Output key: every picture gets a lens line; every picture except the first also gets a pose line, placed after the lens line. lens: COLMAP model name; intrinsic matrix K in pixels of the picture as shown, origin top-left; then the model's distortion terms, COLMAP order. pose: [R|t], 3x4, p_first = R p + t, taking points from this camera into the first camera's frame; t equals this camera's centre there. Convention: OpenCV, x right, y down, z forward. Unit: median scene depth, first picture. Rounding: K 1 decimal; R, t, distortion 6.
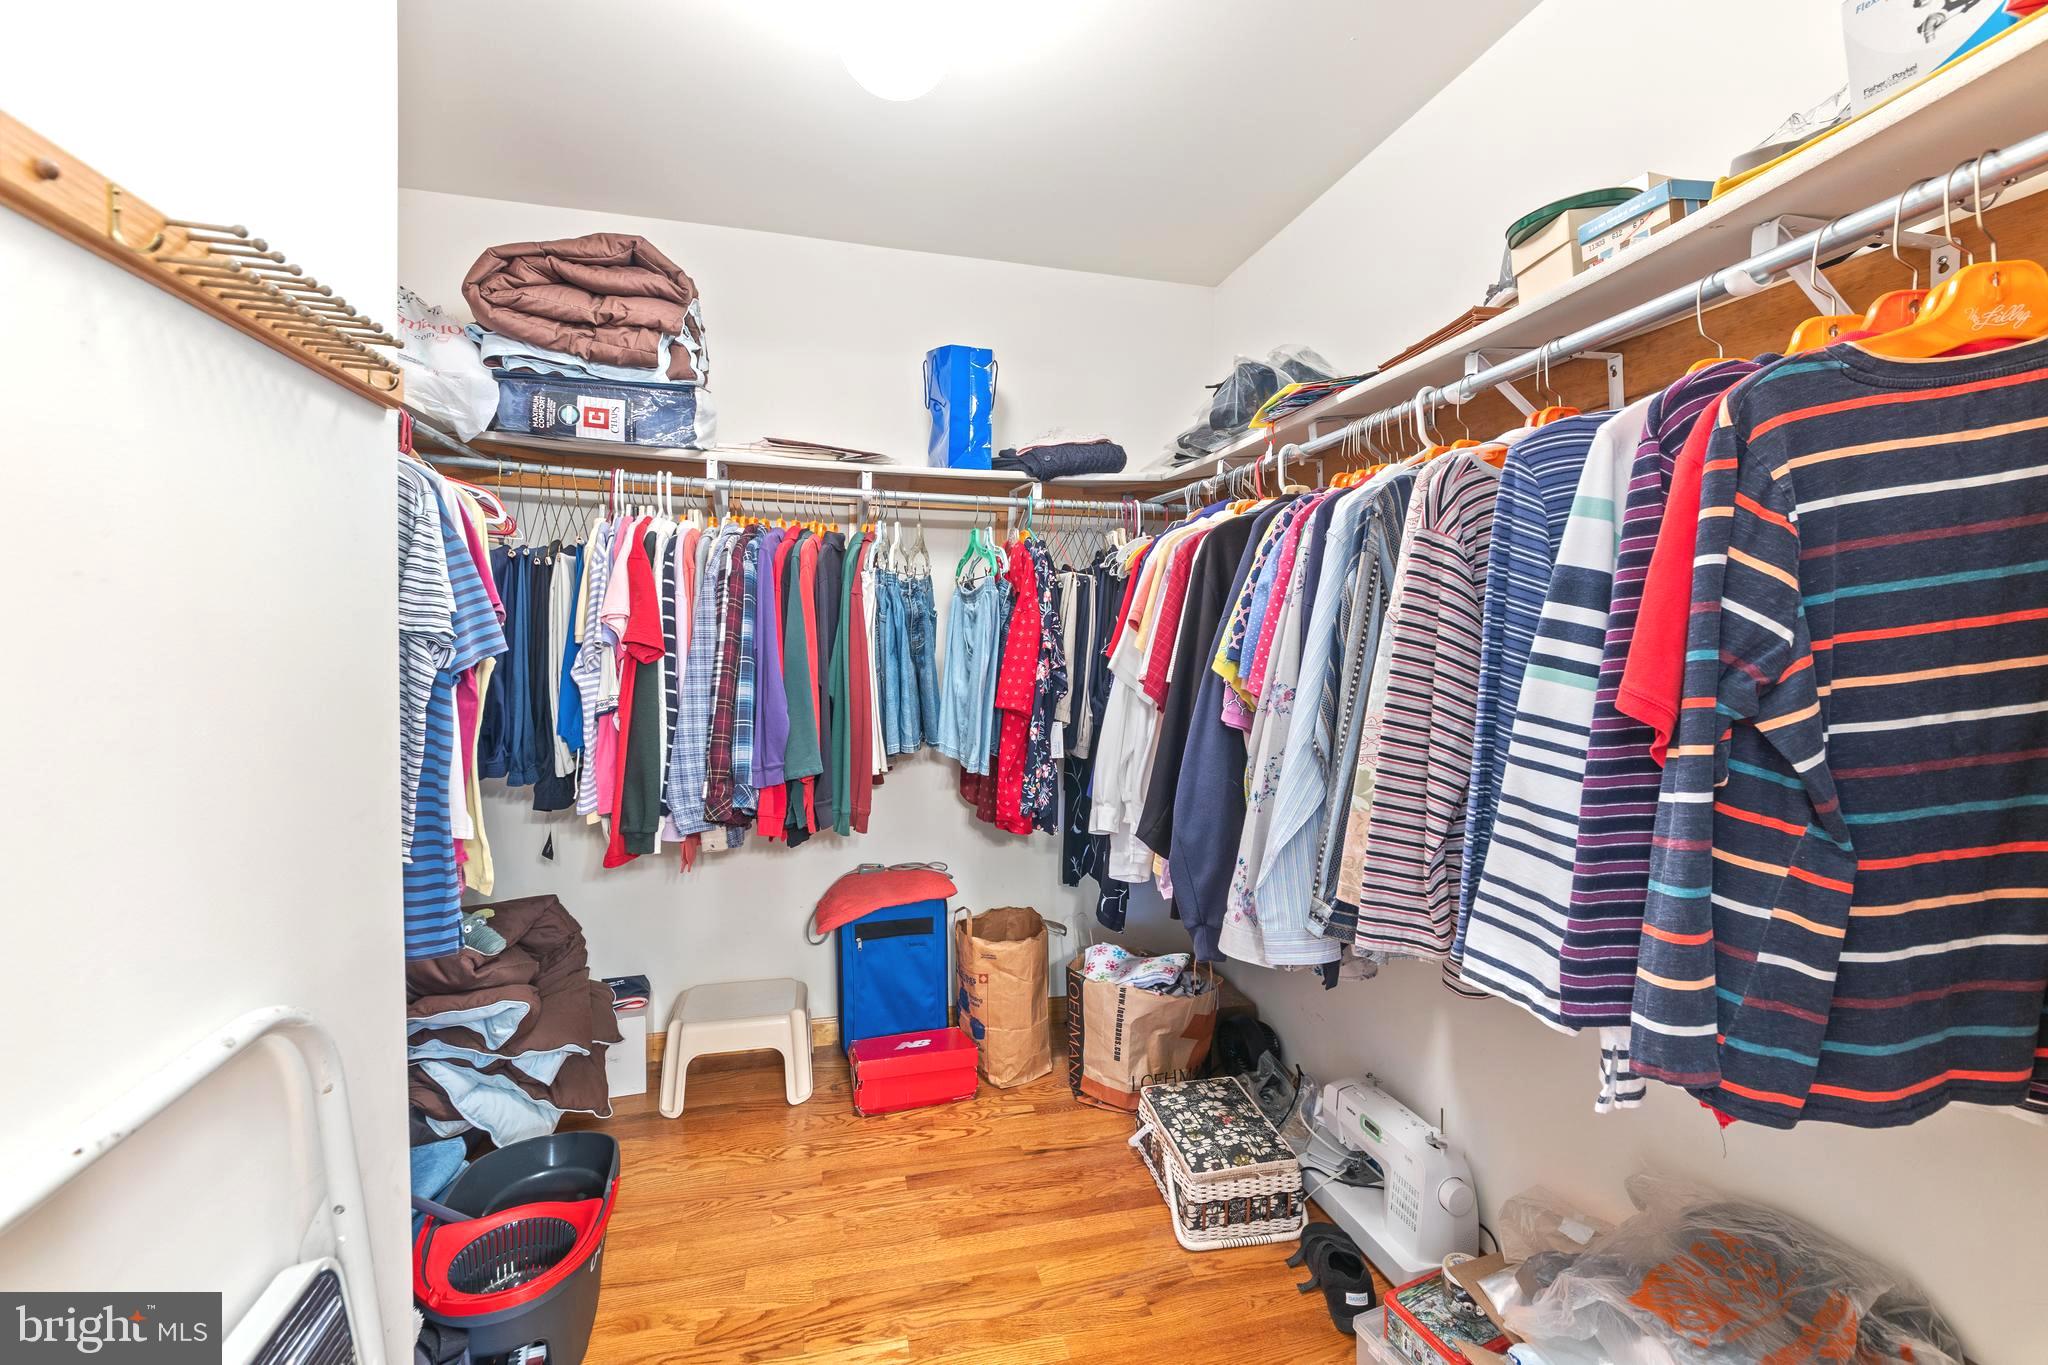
lens RADIAL K [[856.2, 0, 1020.8], [0, 856.2, 683.1], [0, 0, 1]] dist [0.004335, 0.000375]
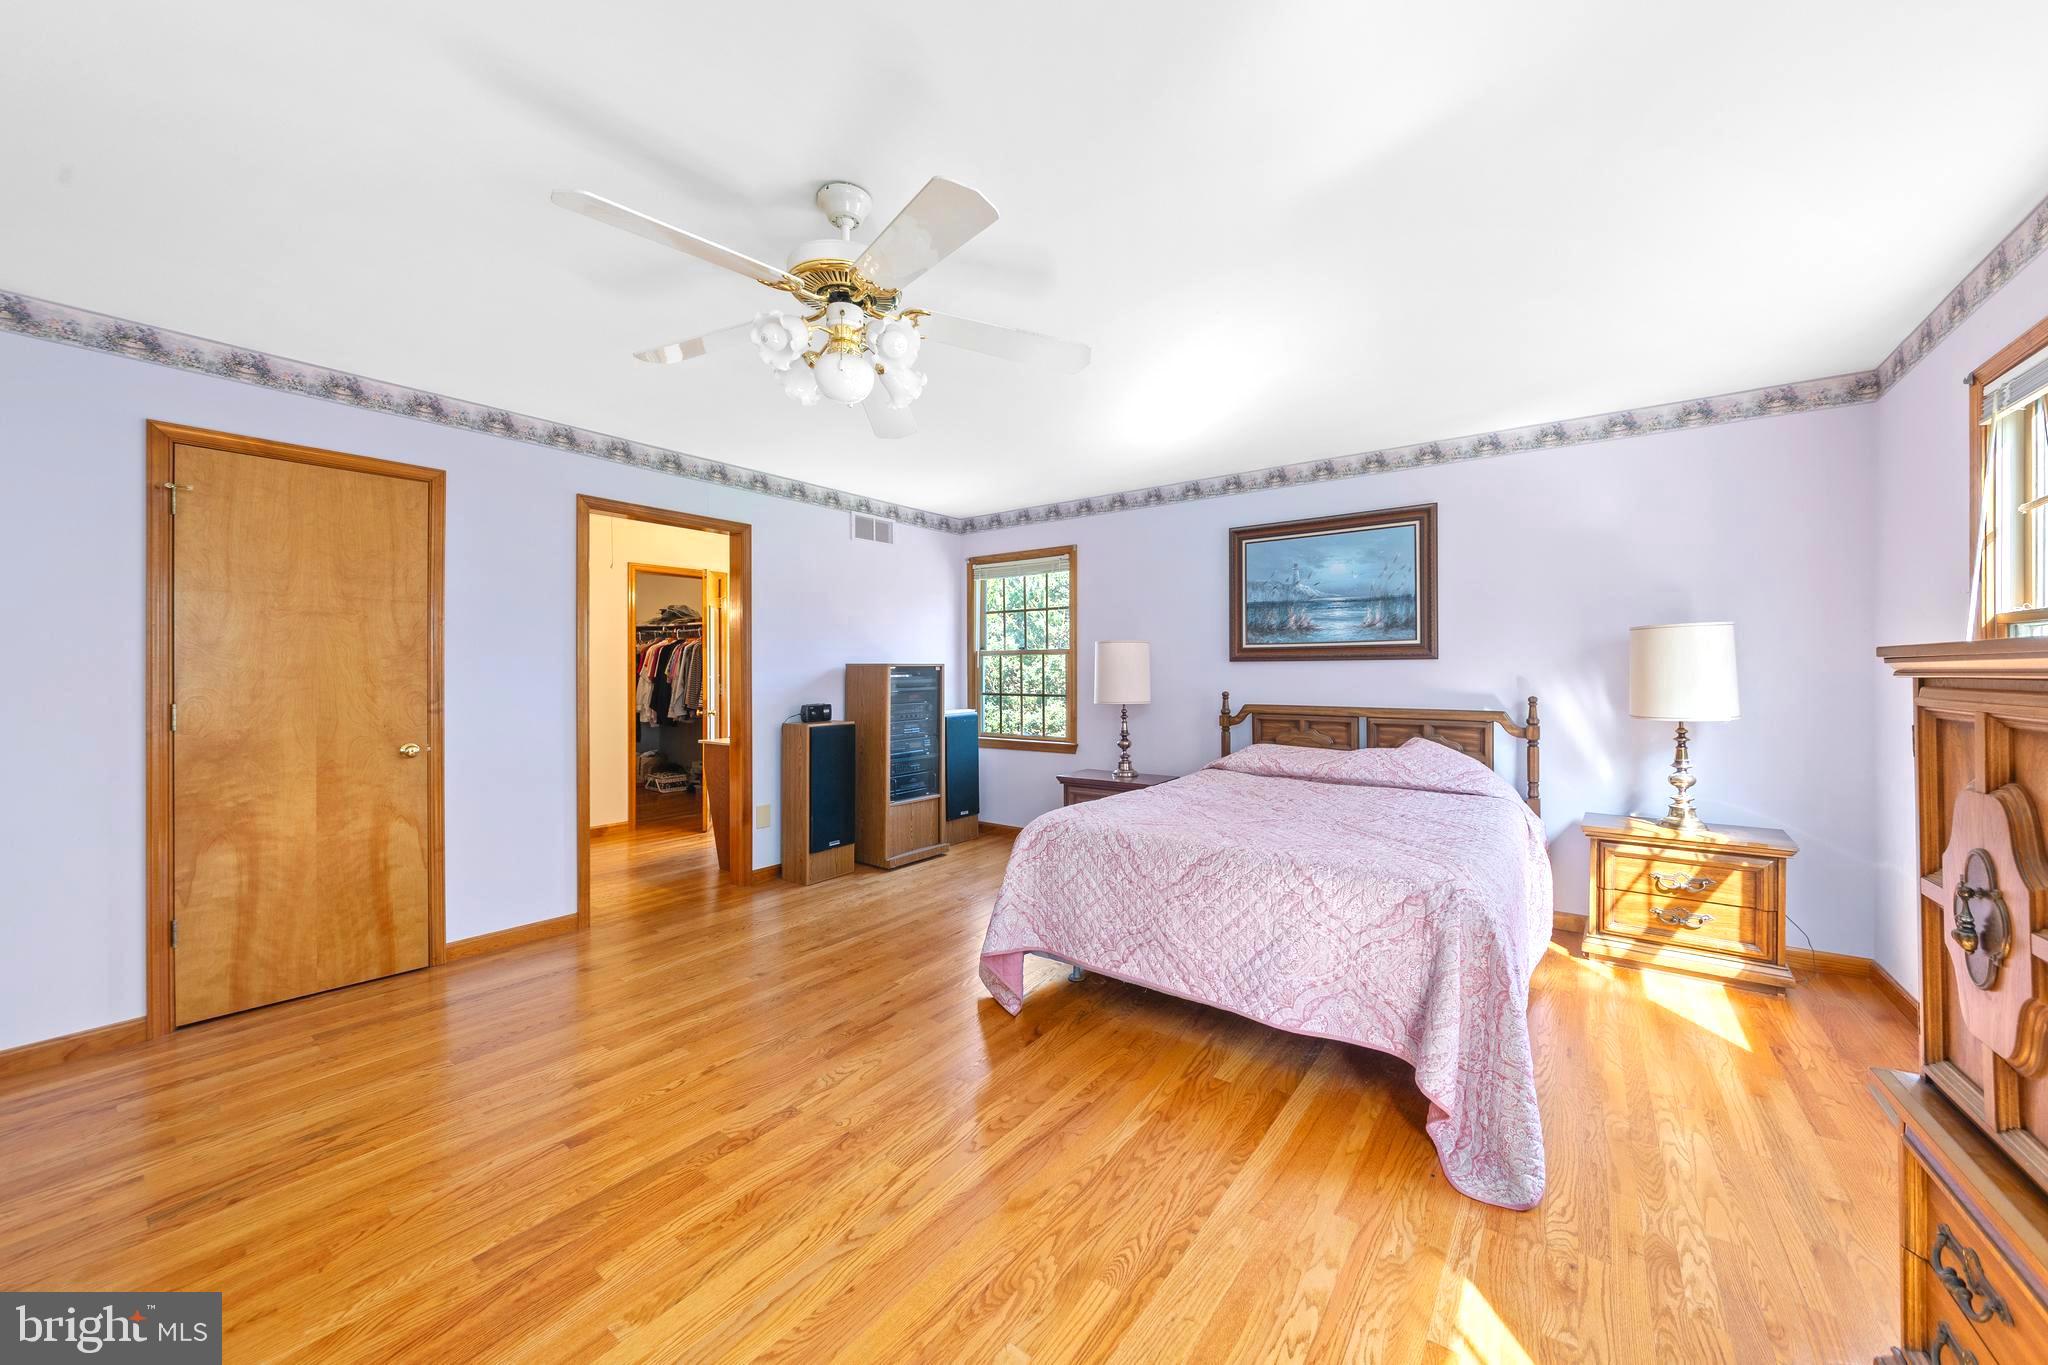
lens RADIAL K [[746.6, 0, 1032.6], [0, 746.6, 667.2], [0, 0, 1]] dist [0.000182, -0.001011]
pose [[0.768474, -0.009514, 0.639810, -0.936413], [0.053547, 0.997338, -0.049485, 0.280648], [-0.637637, 0.072288, 0.766938, -3.817884]]
